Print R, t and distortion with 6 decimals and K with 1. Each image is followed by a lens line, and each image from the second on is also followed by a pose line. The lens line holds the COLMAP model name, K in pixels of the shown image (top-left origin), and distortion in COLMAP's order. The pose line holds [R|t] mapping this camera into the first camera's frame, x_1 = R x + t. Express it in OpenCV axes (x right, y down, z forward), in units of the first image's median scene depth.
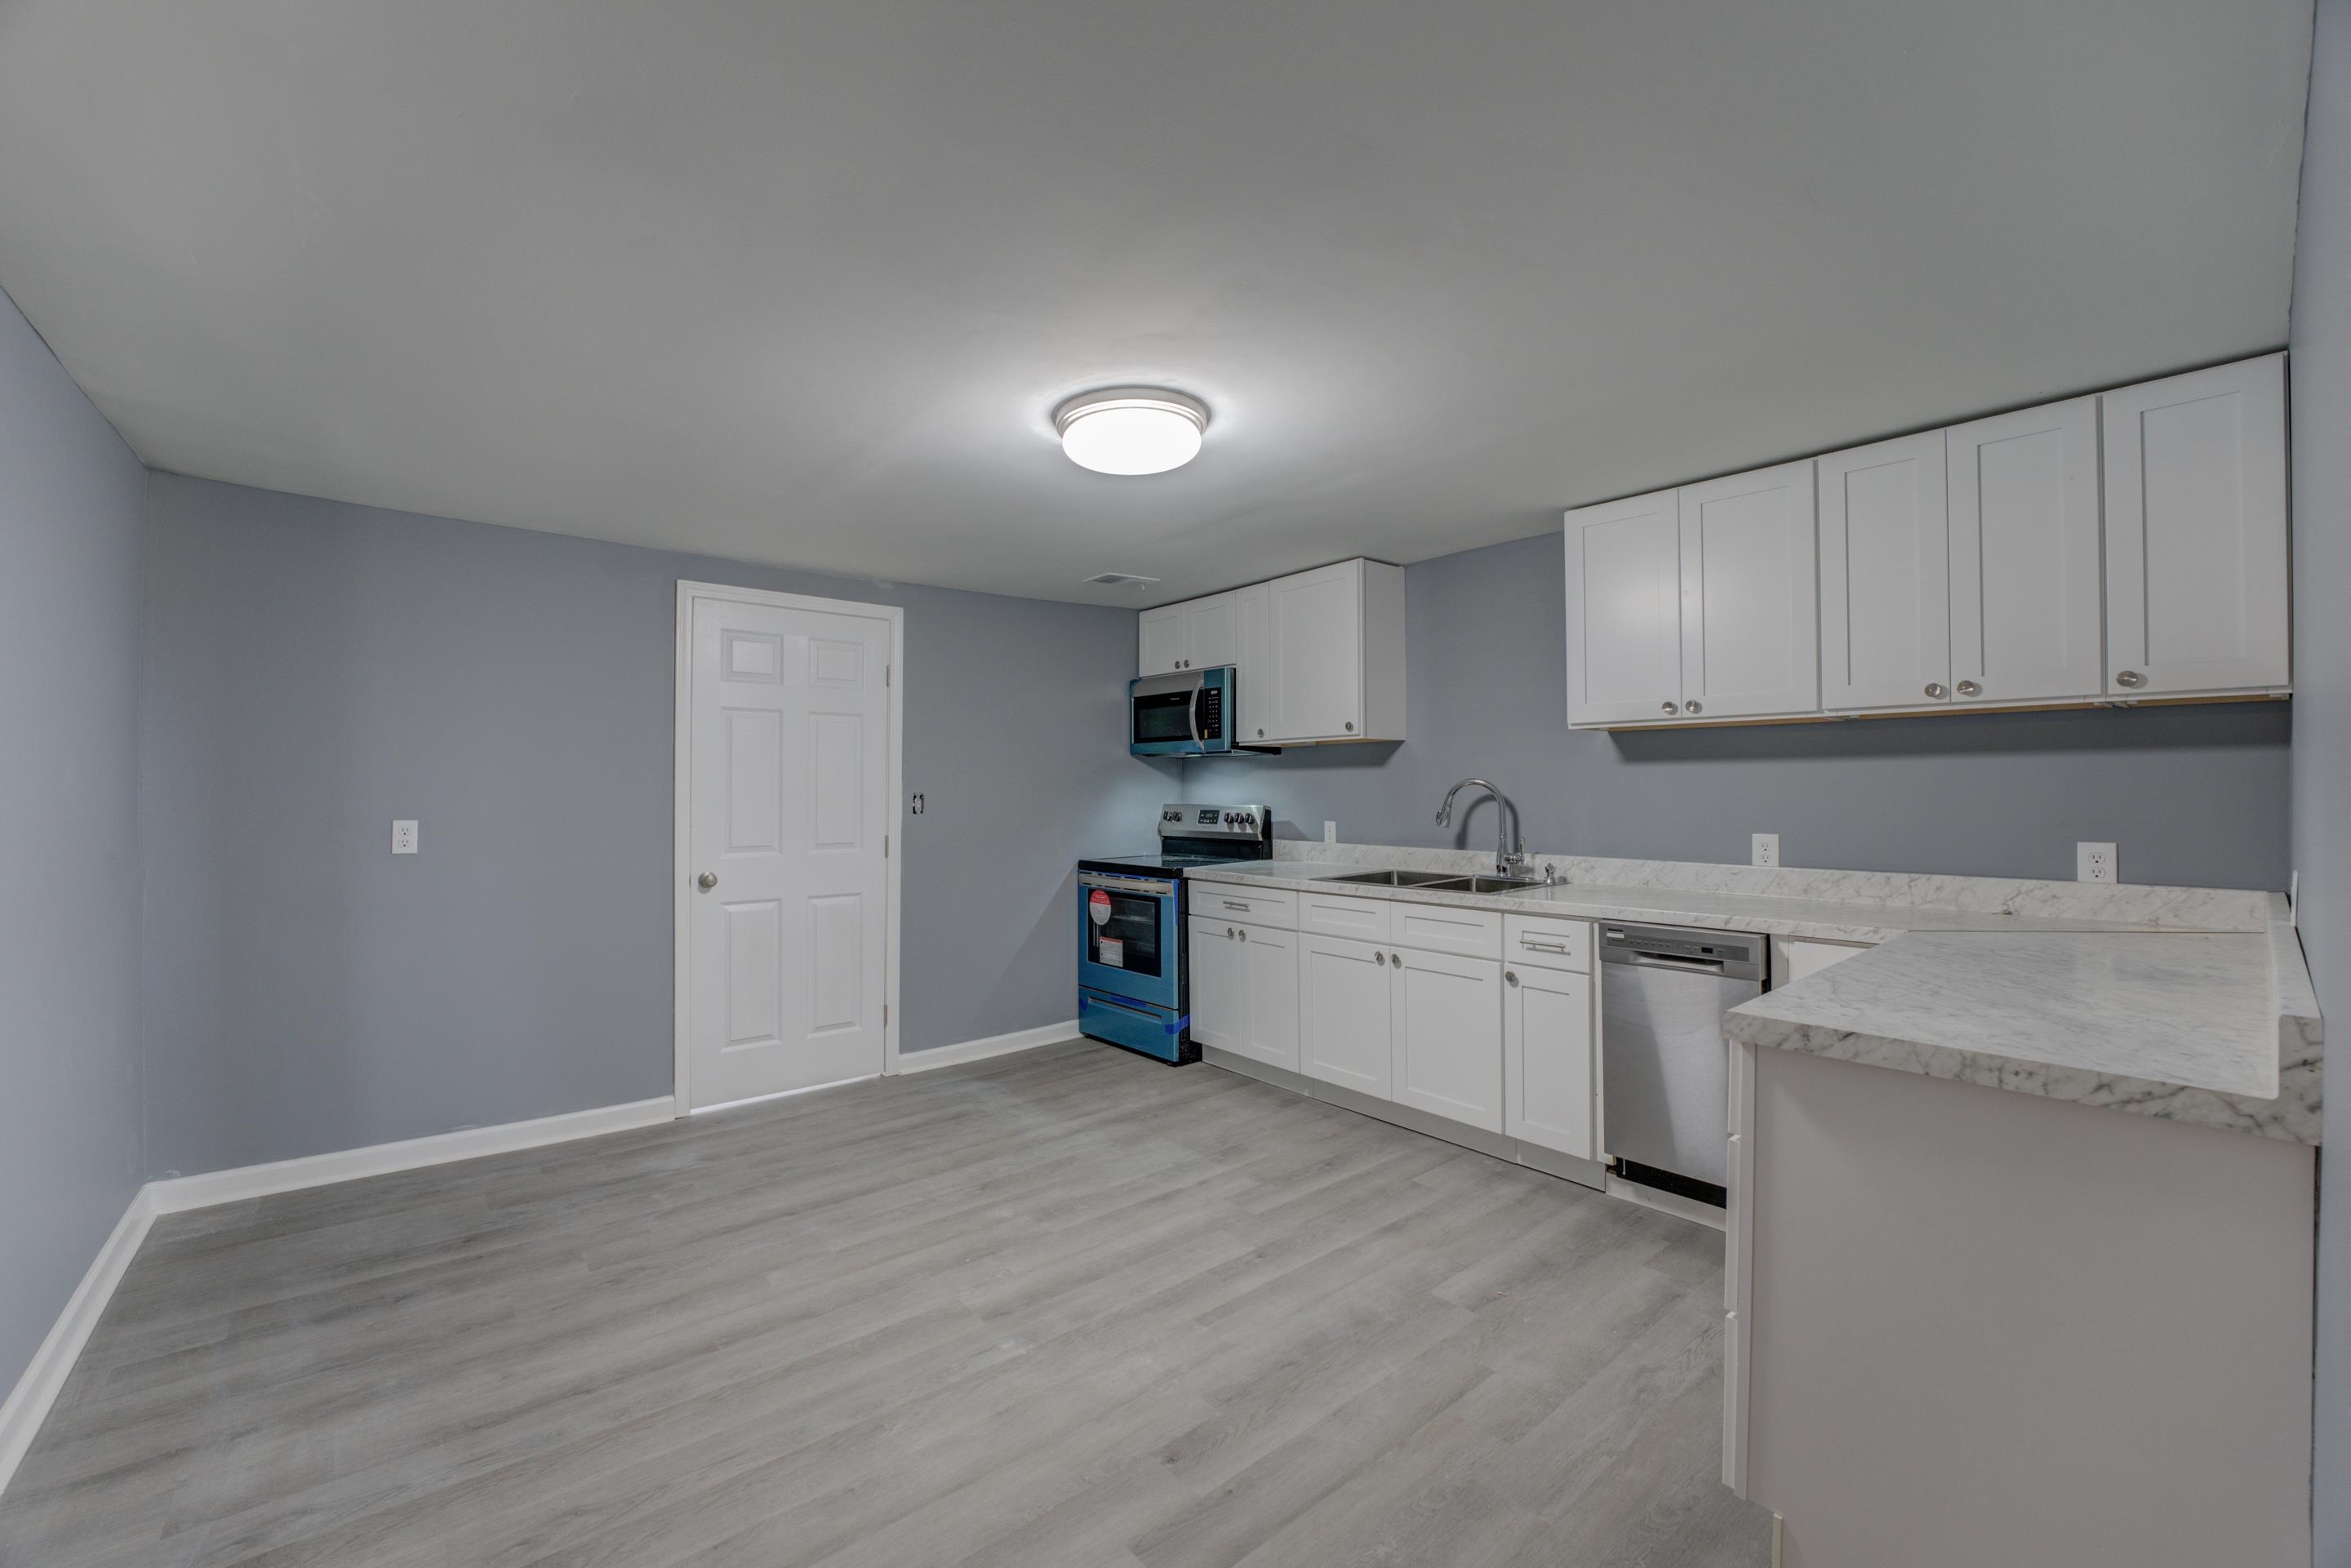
lens RADIAL K [[937.9, 0, 1170.8], [0, 937.9, 787.8], [0, 0, 1]] dist [-0.023753, 0.000321]
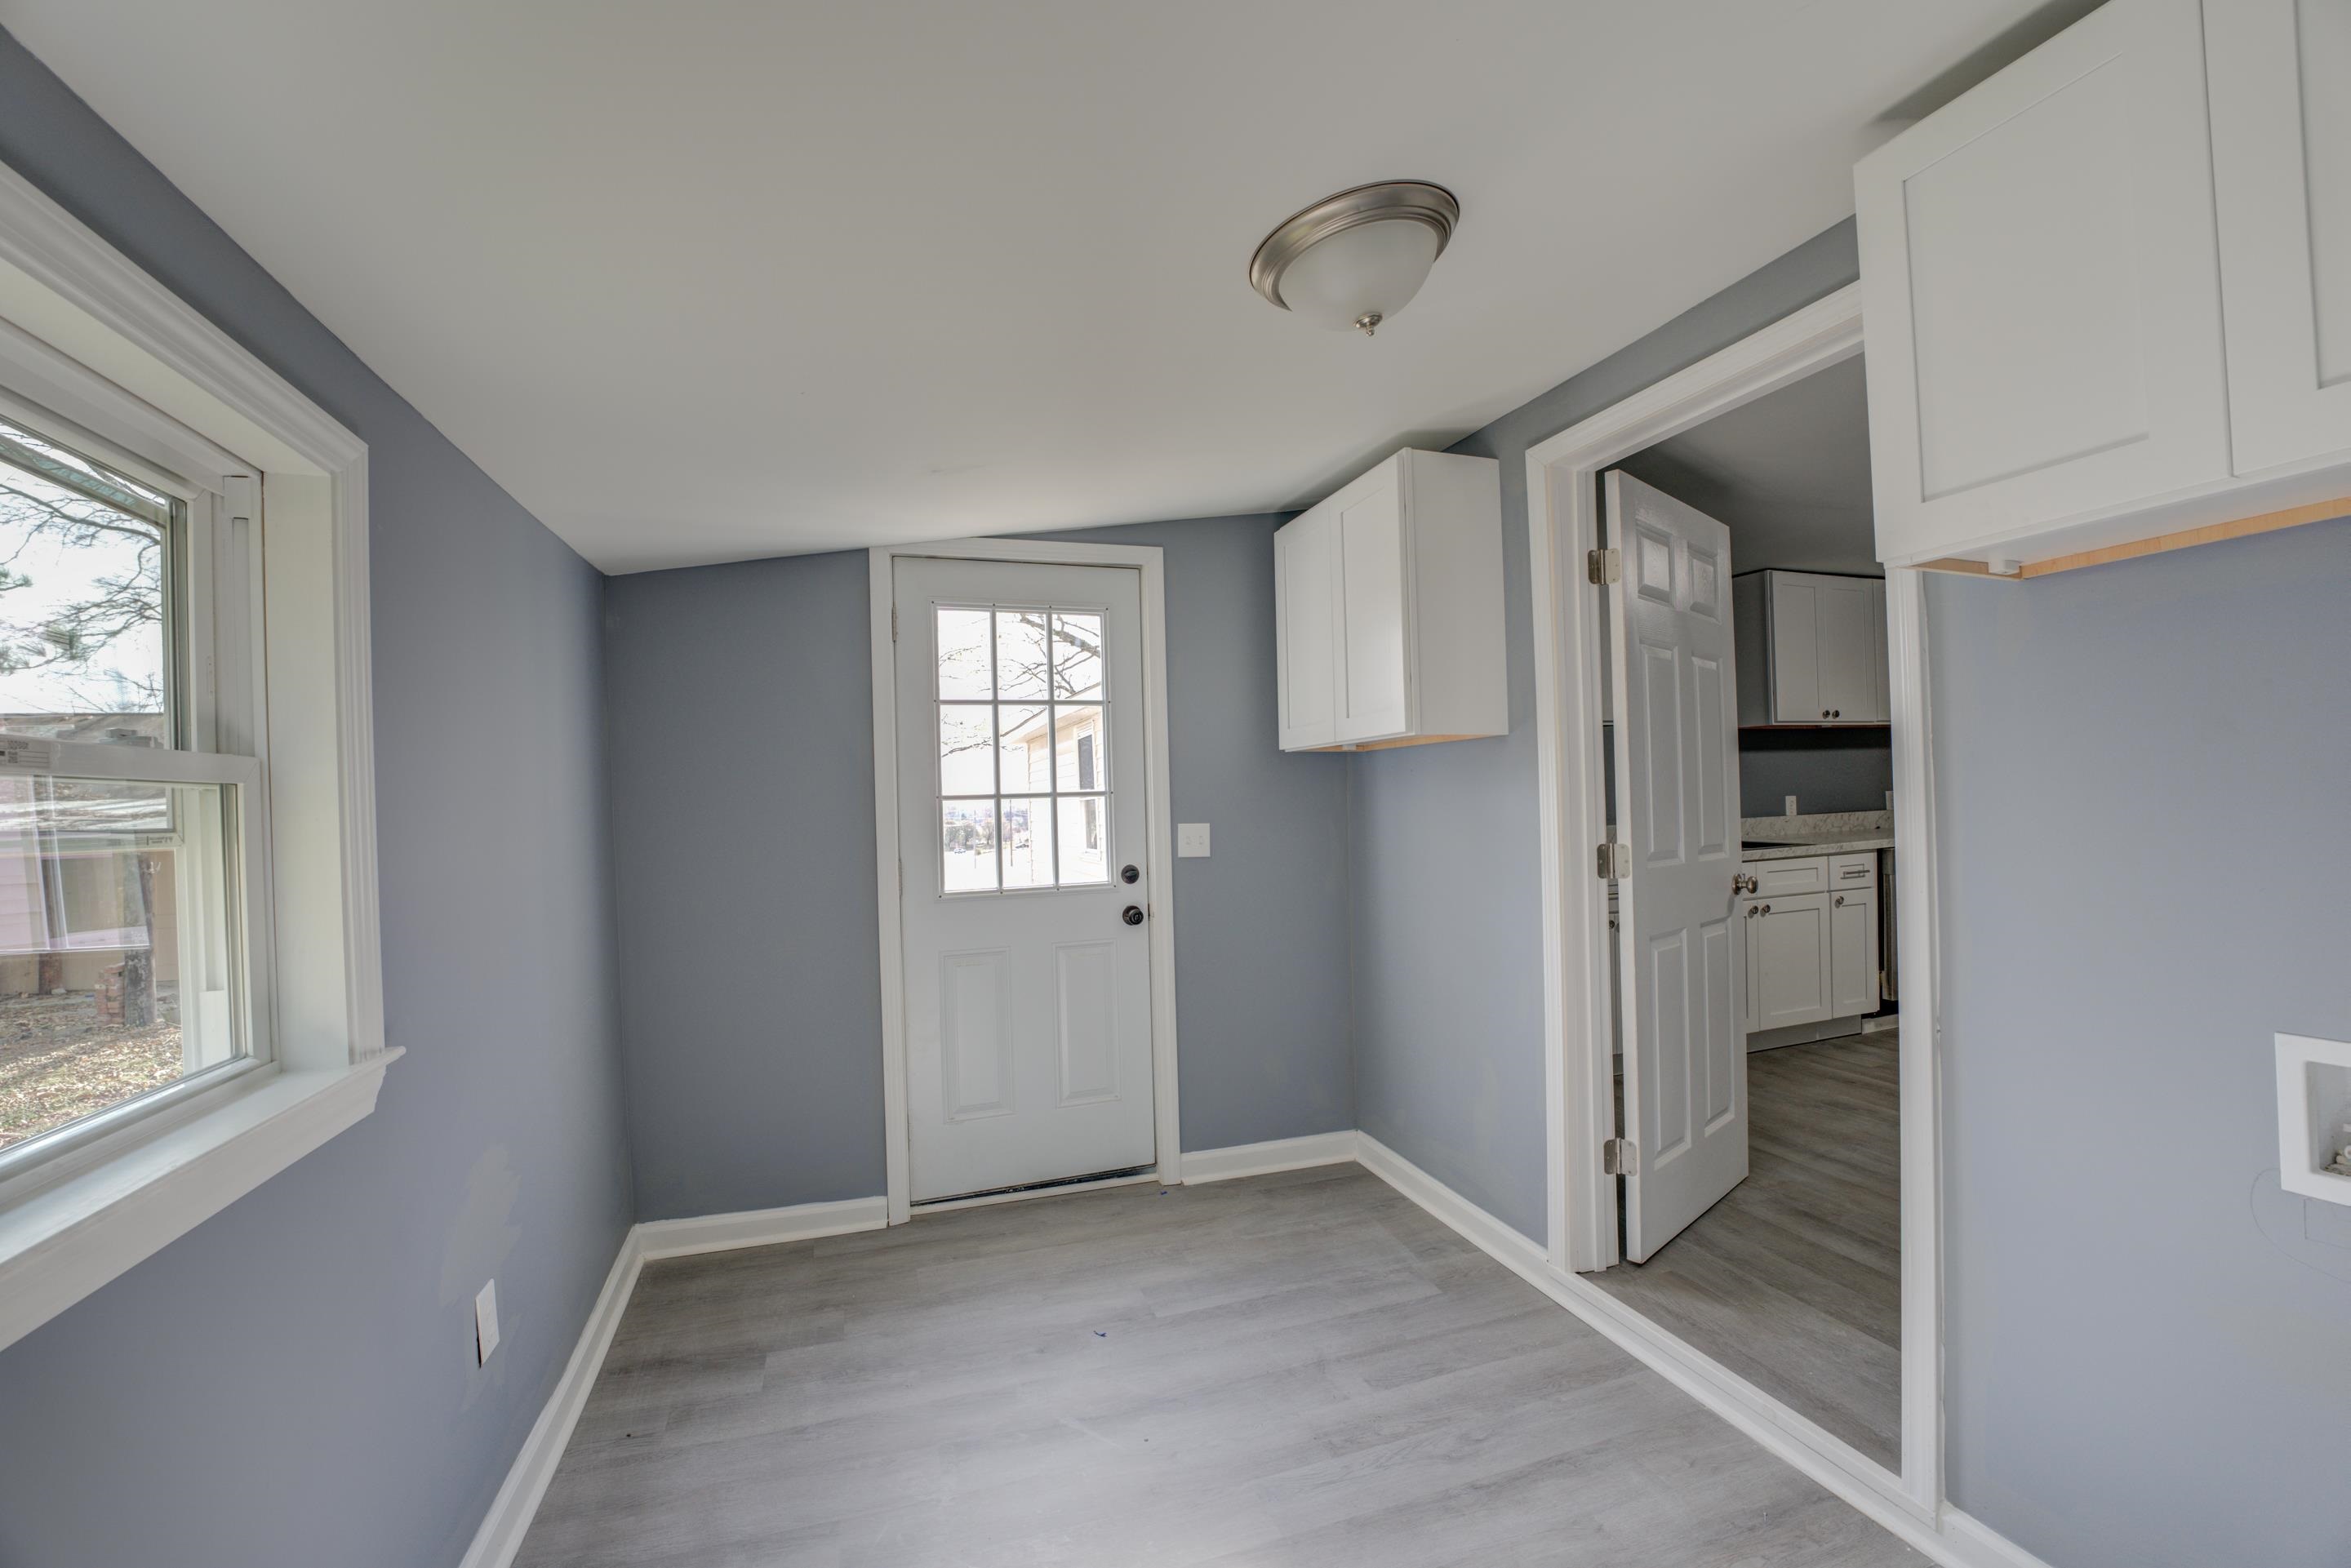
lens RADIAL K [[937.9, 0, 1170.8], [0, 937.9, 787.8], [0, 0, 1]] dist [-0.023753, 0.000321]
pose [[0.370211, -0.009391, 0.928900, -1.302629], [0.032708, 0.999461, -0.002931, 0.005369], [-0.928372, 0.031468, 0.370318, 1.429071]]
